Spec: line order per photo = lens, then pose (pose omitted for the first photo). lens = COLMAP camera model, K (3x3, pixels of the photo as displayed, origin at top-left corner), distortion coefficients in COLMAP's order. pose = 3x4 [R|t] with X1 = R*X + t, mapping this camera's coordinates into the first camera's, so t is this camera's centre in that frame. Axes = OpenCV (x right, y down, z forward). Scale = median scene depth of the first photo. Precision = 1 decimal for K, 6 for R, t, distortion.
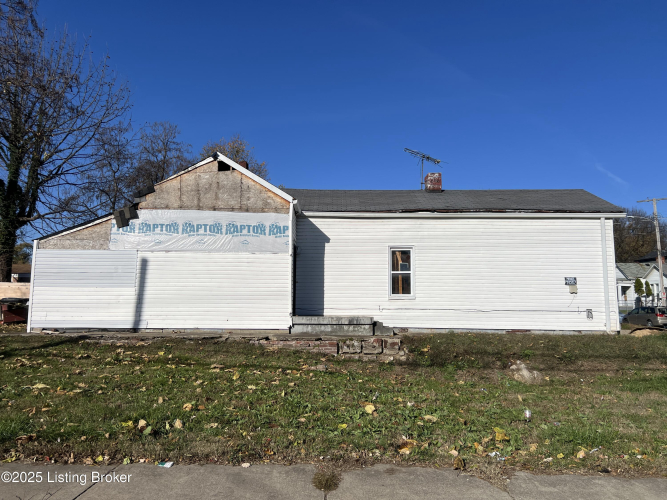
lens RADIAL K [[506.8, 0, 333.5], [0, 506.8, 250.0], [0, 0, 1]] dist [0.091097, -0.146520]
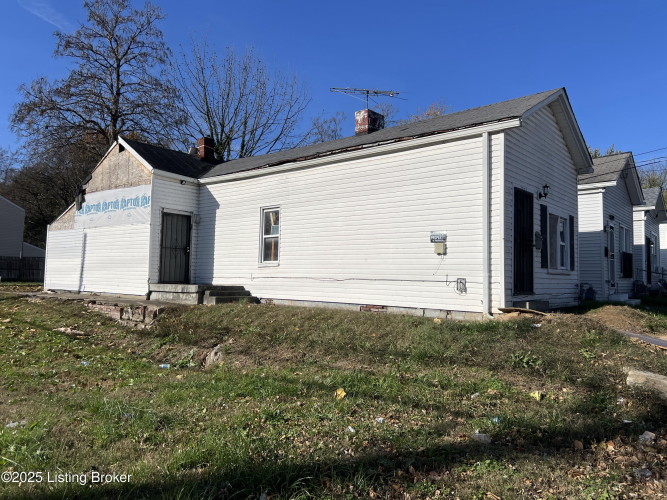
lens RADIAL K [[506.8, 0, 333.5], [0, 506.8, 250.0], [0, 0, 1]] dist [0.091097, -0.146520]
pose [[0.763530, -0.029886, -0.645080, 0.791935], [0.059459, 0.997939, 0.024143, 0.054076], [0.643029, -0.056789, 0.763734, 0.404872]]
